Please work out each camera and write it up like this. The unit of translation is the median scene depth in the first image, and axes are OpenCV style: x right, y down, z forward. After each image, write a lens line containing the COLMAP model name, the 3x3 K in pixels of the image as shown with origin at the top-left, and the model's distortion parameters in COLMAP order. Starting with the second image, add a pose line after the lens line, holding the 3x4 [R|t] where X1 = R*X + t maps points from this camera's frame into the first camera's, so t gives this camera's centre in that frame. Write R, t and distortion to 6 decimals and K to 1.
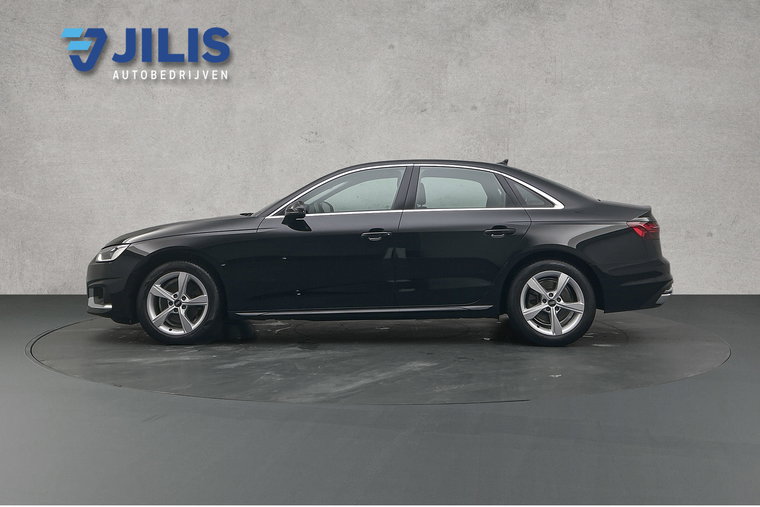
lens RADIAL K [[592.8, 0, 380.1], [0, 592.8, 254.0], [0, 0, 1]] dist [0.000161, 0.000408]
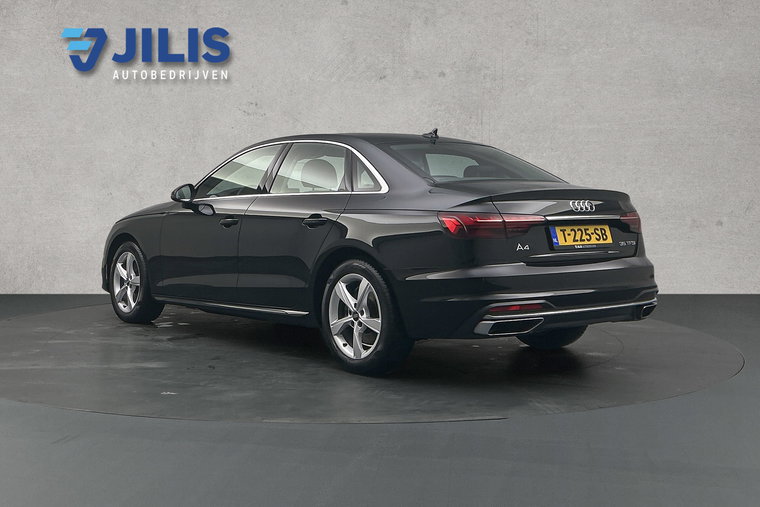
lens RADIAL K [[592.8, 0, 379.5], [0, 592.8, 253.7], [0, 0, 1]] dist [0.000161, 0.000408]
pose [[1.000000, -0.000010, -0.000545, 0.069344], [0.000010, 1.000000, -0.000113, 0.010746], [0.000545, 0.000113, 1.000000, 0.150381]]
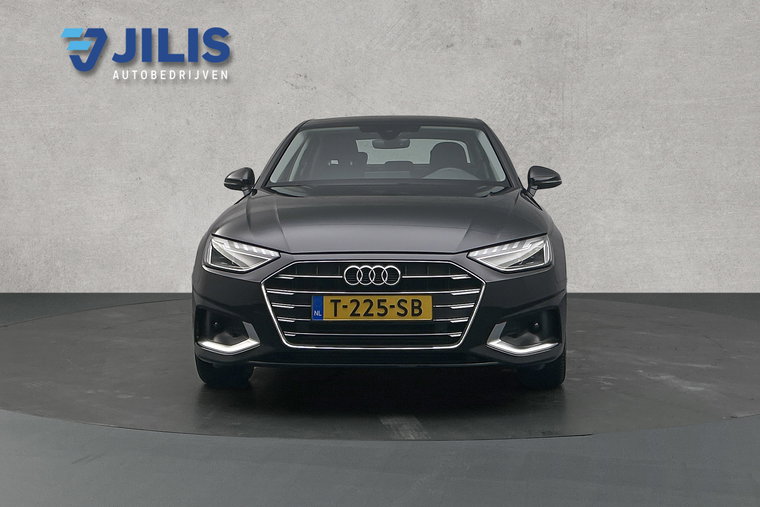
lens RADIAL K [[592.8, 0, 380.5], [0, 592.8, 253.5], [0, 0, 1]] dist [0.000161, 0.000408]
pose [[1.000000, -0.000180, 0.000753, -0.014349], [0.000181, 1.000000, -0.000442, 0.019319], [-0.000752, 0.000442, 1.000000, 0.255161]]
